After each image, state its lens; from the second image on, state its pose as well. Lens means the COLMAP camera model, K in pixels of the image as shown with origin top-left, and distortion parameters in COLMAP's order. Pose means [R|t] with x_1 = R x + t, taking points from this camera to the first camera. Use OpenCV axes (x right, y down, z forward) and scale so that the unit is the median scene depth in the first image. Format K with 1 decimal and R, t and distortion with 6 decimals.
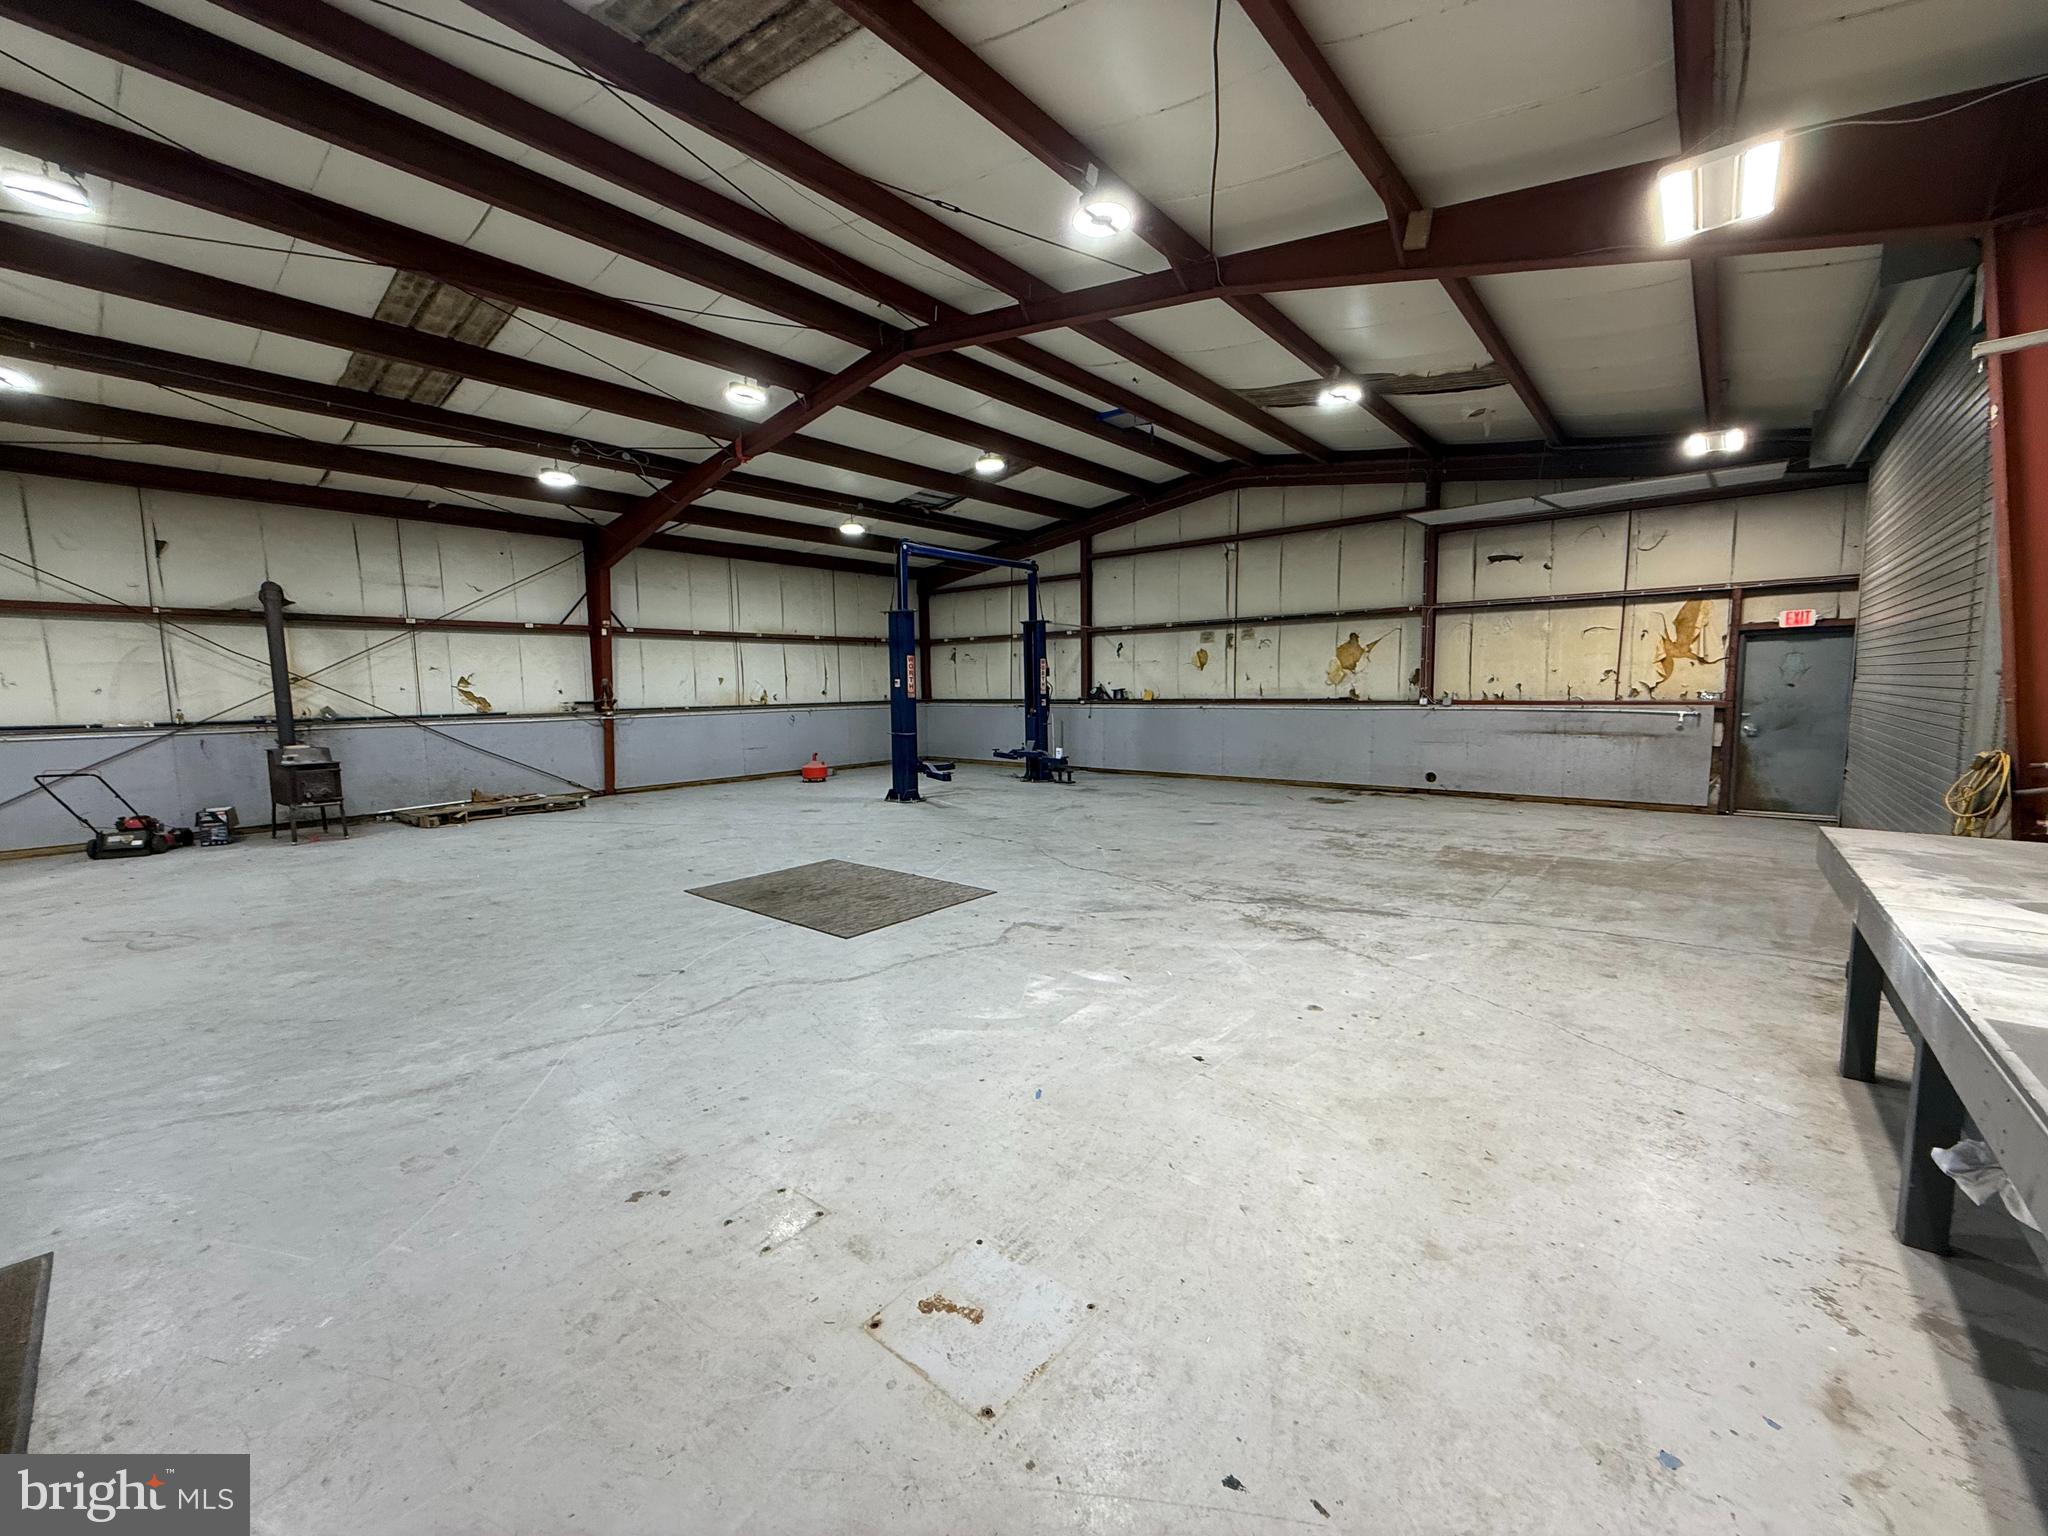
lens RADIAL K [[822.7, 0, 1015.6], [0, 822.7, 771.0], [0, 0, 1]] dist [-0.000083, -0.000482]
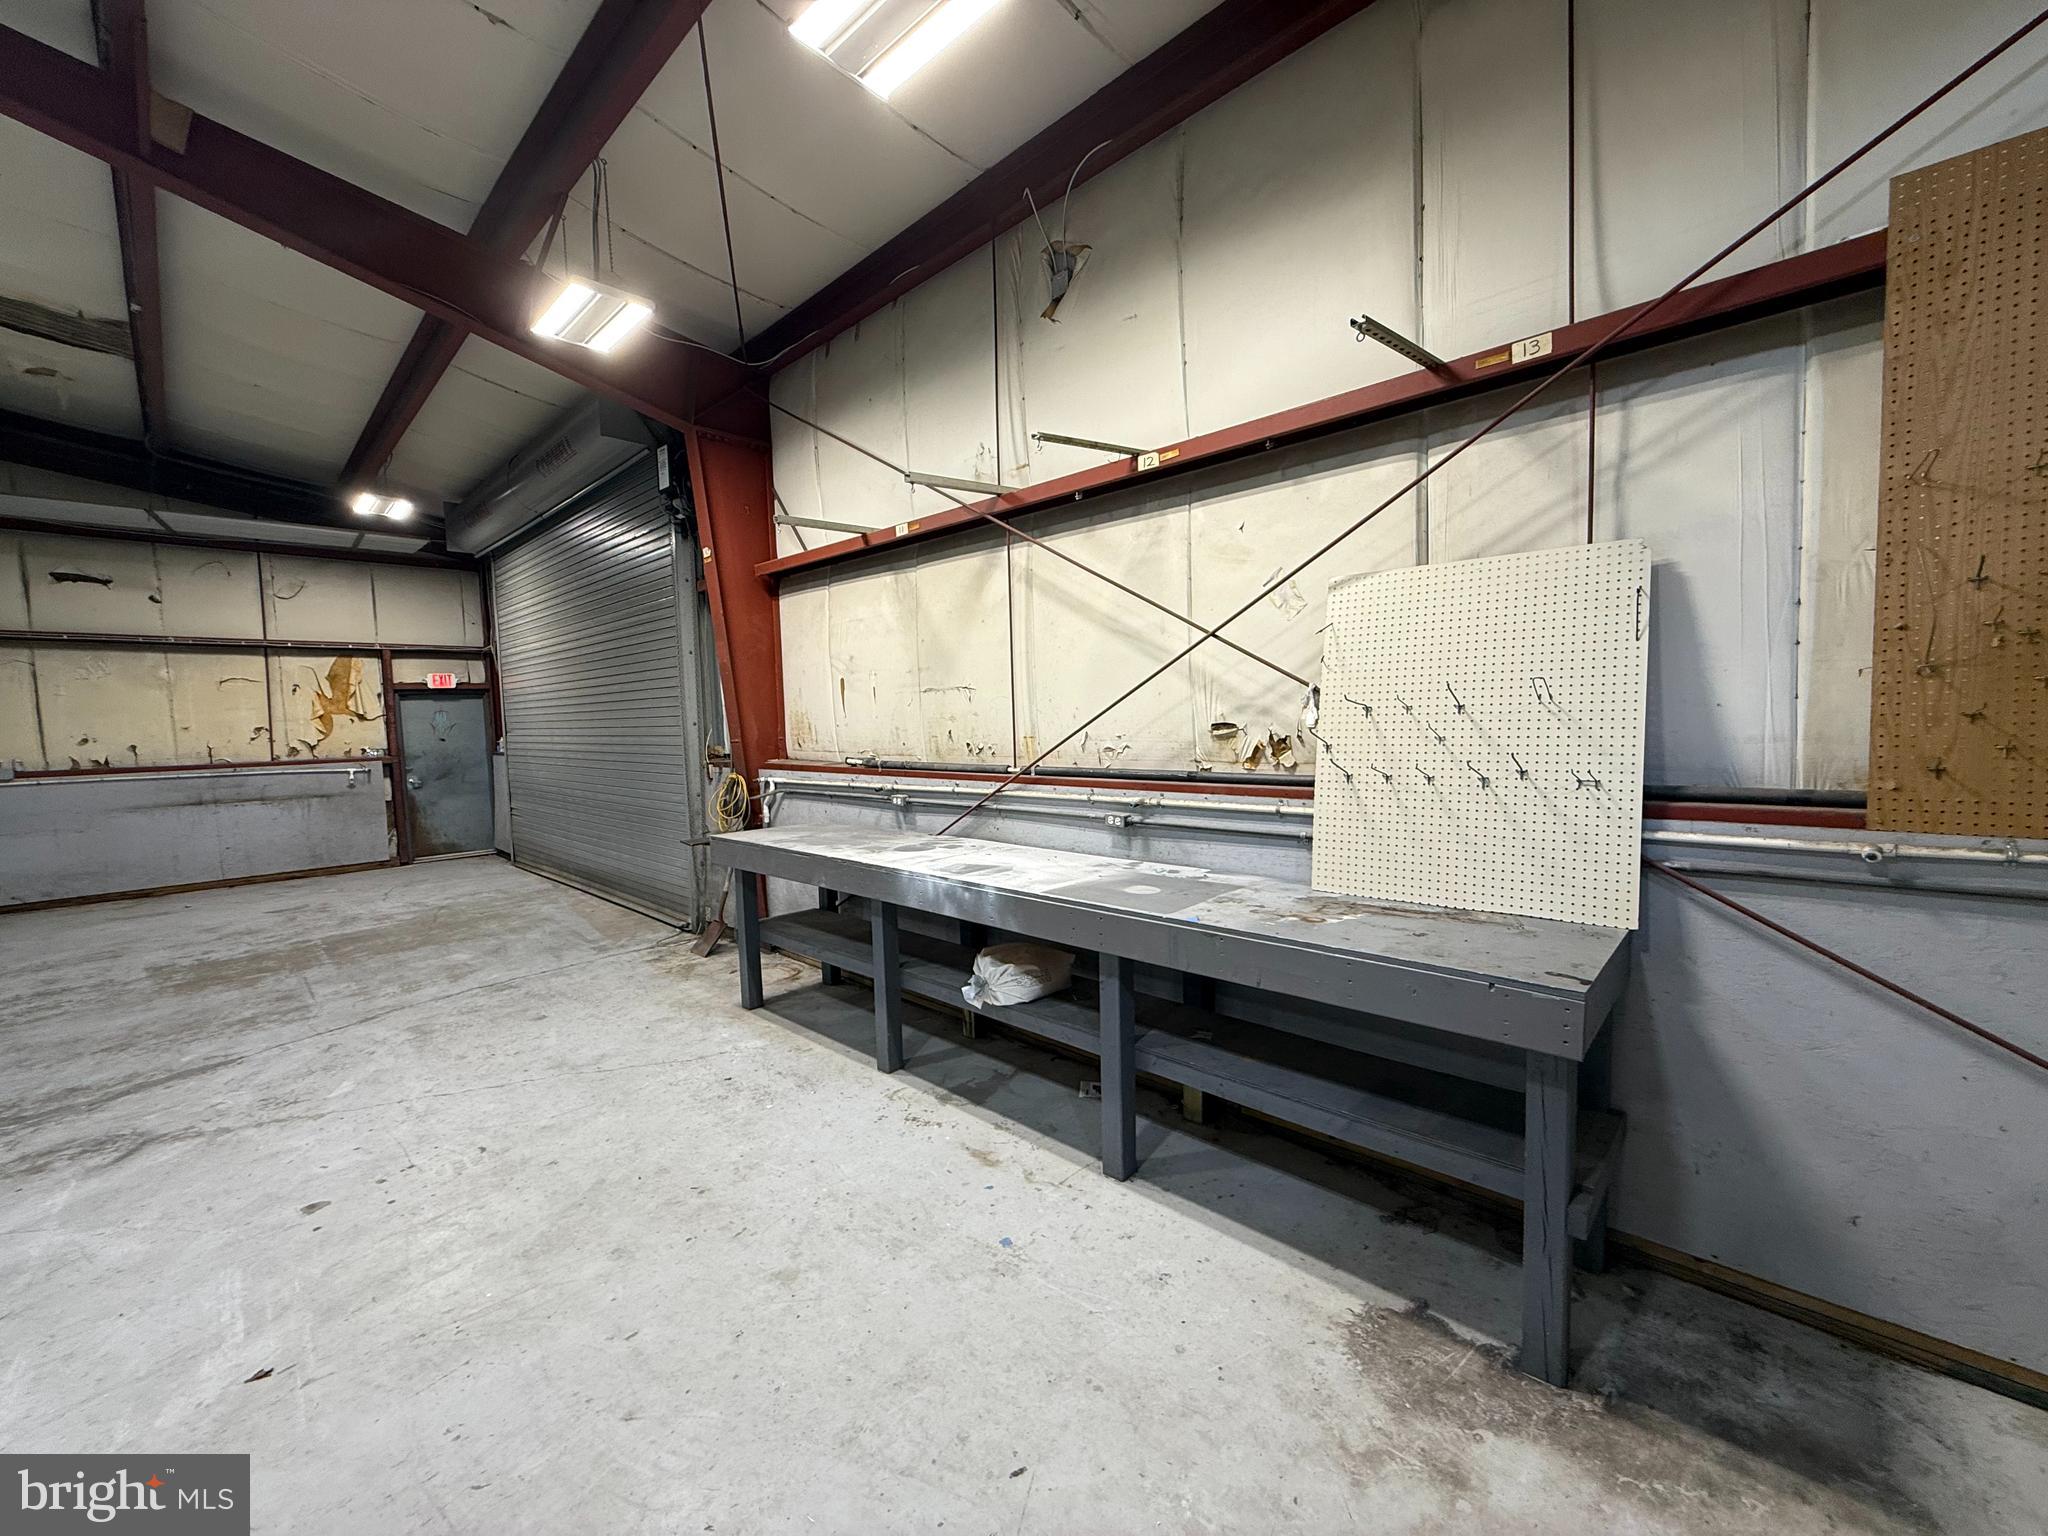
lens RADIAL K [[822.7, 0, 1017.3], [0, 822.7, 769.2], [0, 0, 1]] dist [-0.000083, -0.000482]
pose [[0.052761, -0.051808, 0.997262, -0.156401], [0.128638, 0.990686, 0.044660, -0.016756], [-0.990287, 0.125929, 0.058934, 0.193347]]
